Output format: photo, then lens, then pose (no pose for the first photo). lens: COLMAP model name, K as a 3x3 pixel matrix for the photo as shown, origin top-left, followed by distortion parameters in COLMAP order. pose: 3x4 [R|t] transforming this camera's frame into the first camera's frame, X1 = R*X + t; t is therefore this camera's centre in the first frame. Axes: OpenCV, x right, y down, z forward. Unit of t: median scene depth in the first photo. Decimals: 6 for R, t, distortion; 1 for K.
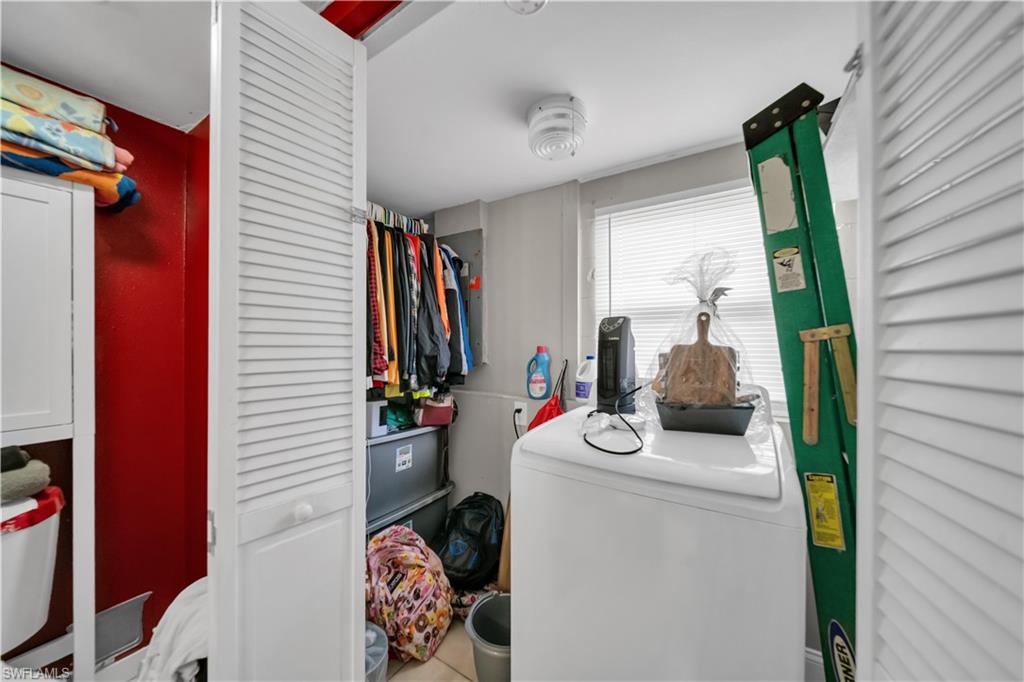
lens RADIAL K [[359.1, 0, 513.7], [0, 359.1, 344.7], [0, 0, 1]] dist [0.000052, -0.000155]
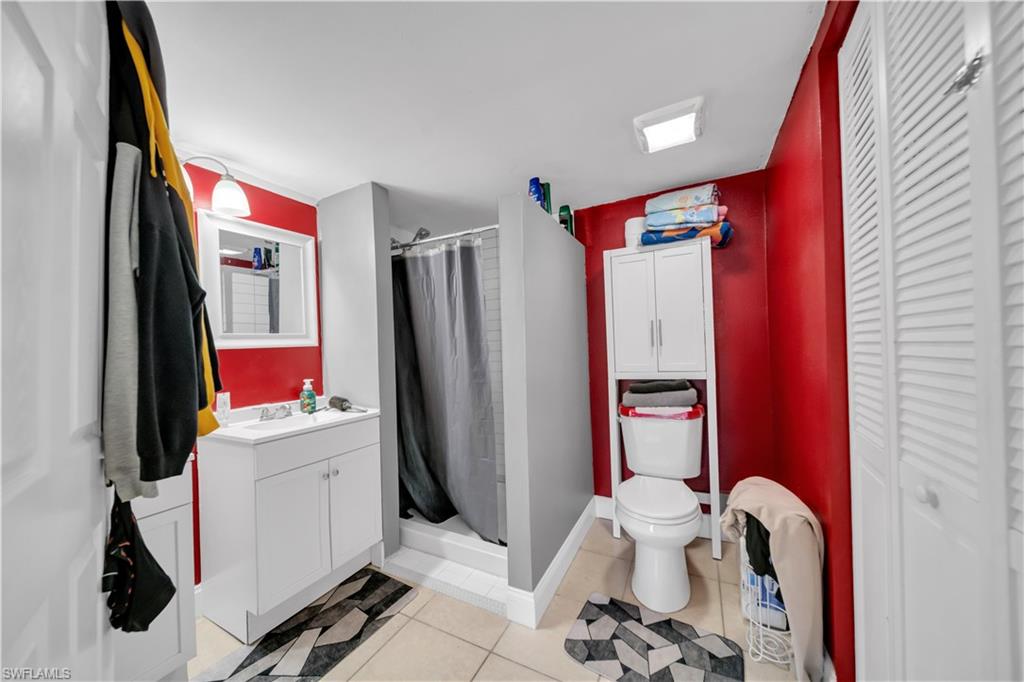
lens RADIAL K [[359.1, 0, 513.7], [0, 359.1, 344.7], [0, 0, 1]] dist [0.000052, -0.000155]
pose [[0.159268, -0.015911, -0.987107, 0.394495], [0.028914, 0.999516, -0.011446, 0.081468], [0.986812, -0.026719, 0.159652, -0.231061]]
